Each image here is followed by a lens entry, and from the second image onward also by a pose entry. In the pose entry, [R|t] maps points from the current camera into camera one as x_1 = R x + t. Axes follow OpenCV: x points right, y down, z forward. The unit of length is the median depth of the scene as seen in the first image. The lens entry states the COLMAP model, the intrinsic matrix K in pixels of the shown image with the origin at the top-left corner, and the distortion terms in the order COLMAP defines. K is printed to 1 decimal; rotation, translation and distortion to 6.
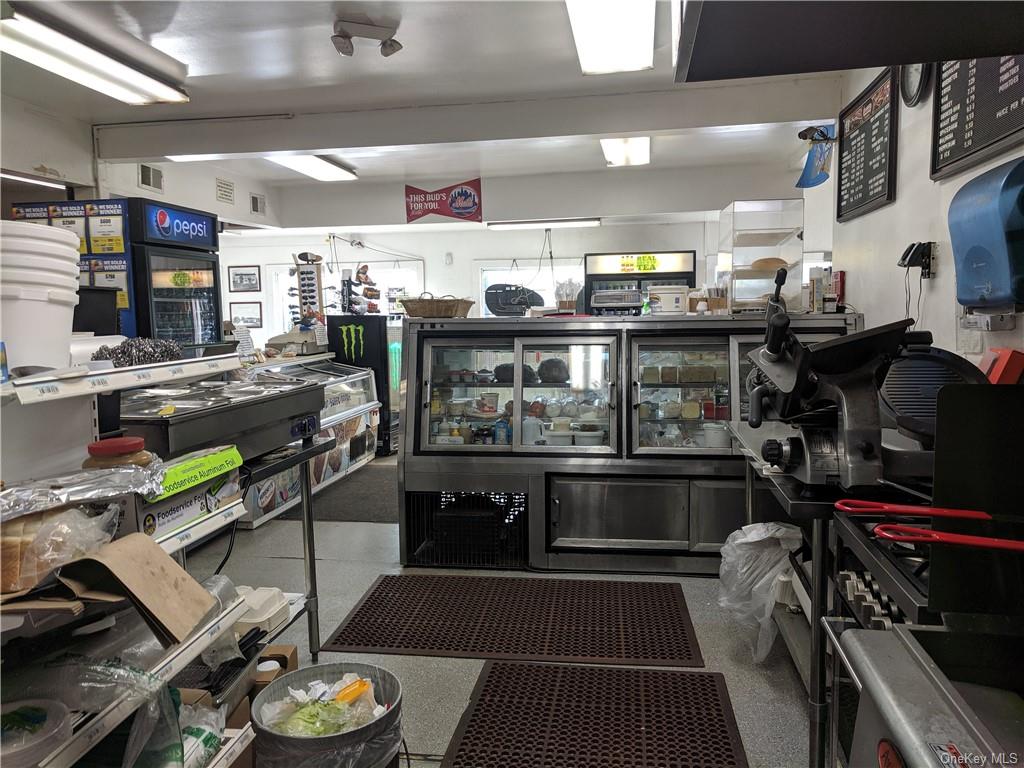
lens RADIAL K [[791.4, 0, 510.5], [0, 791.4, 381.7], [0, 0, 1]] dist [-0.013408, 0.015354]
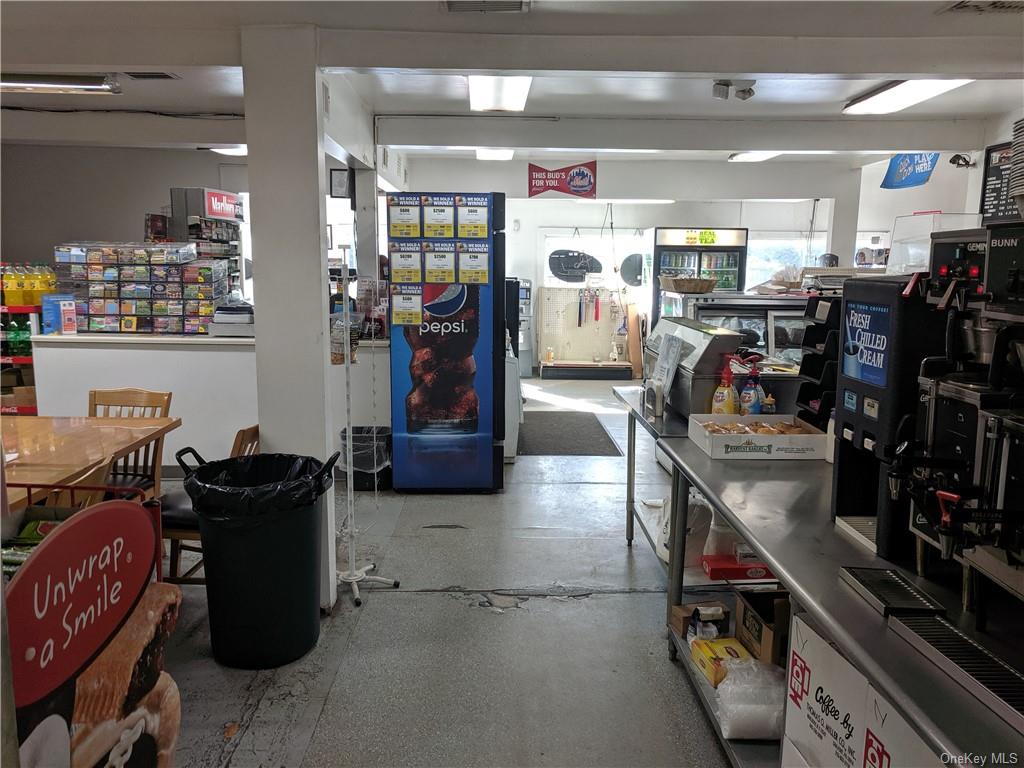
lens RADIAL K [[791.4, 0, 513.9], [0, 791.4, 384.7], [0, 0, 1]] dist [-0.013408, 0.015354]
pose [[0.981639, -0.006967, 0.190622, -0.371119], [-0.006152, 0.997657, 0.068142, -0.011183], [-0.190650, -0.068064, 0.979296, -0.118594]]
